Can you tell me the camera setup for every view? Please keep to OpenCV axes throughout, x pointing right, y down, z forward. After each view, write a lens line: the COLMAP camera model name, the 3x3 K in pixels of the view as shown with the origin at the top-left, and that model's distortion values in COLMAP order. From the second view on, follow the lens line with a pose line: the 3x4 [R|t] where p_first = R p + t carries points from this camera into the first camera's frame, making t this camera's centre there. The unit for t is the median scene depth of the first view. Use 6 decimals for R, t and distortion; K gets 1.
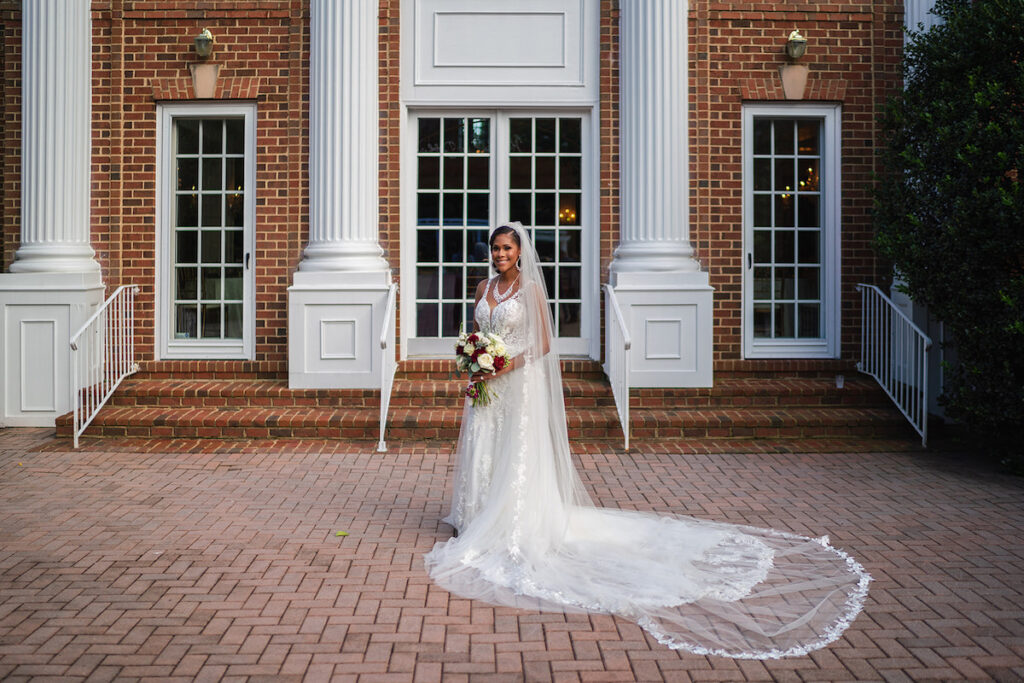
lens RADIAL K [[1045.3, 0, 509.4], [0, 1045.3, 335.4], [0, 0, 1]] dist [-0.026757, 0.000000]
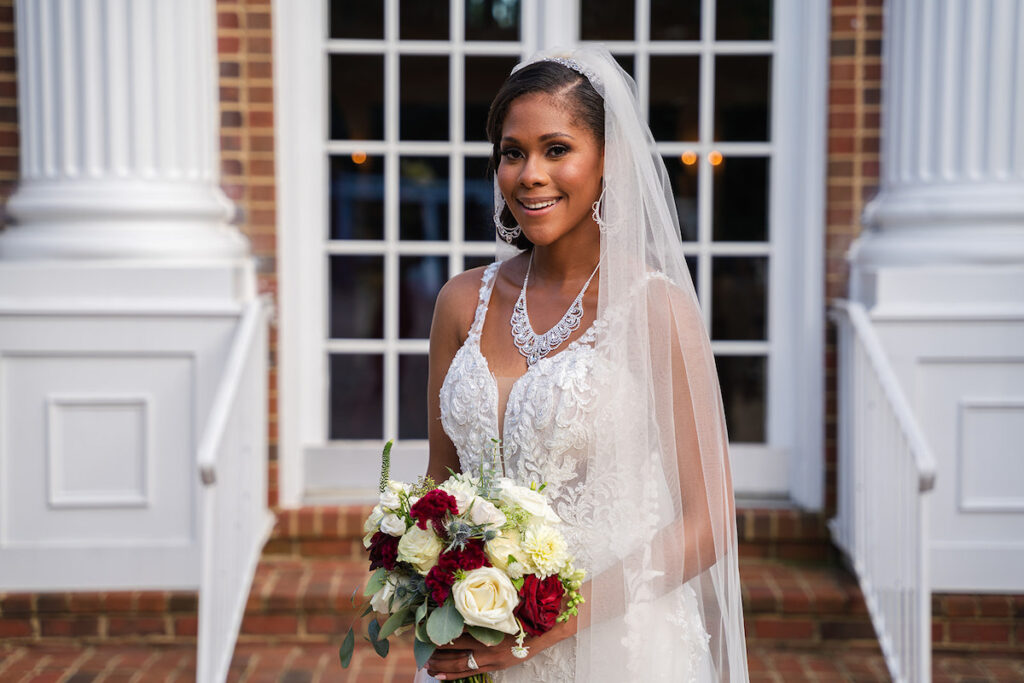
lens RADIAL K [[2070.5, 0, 514.2], [0, 2070.5, 344.6], [0, 0, 1]] dist [0.329201, 0.000000]
pose [[0.999592, 0.003558, -0.028336, -0.001163], [-0.004453, 0.999491, -0.031590, -0.010833], [0.028209, 0.031704, 0.999099, 0.277101]]
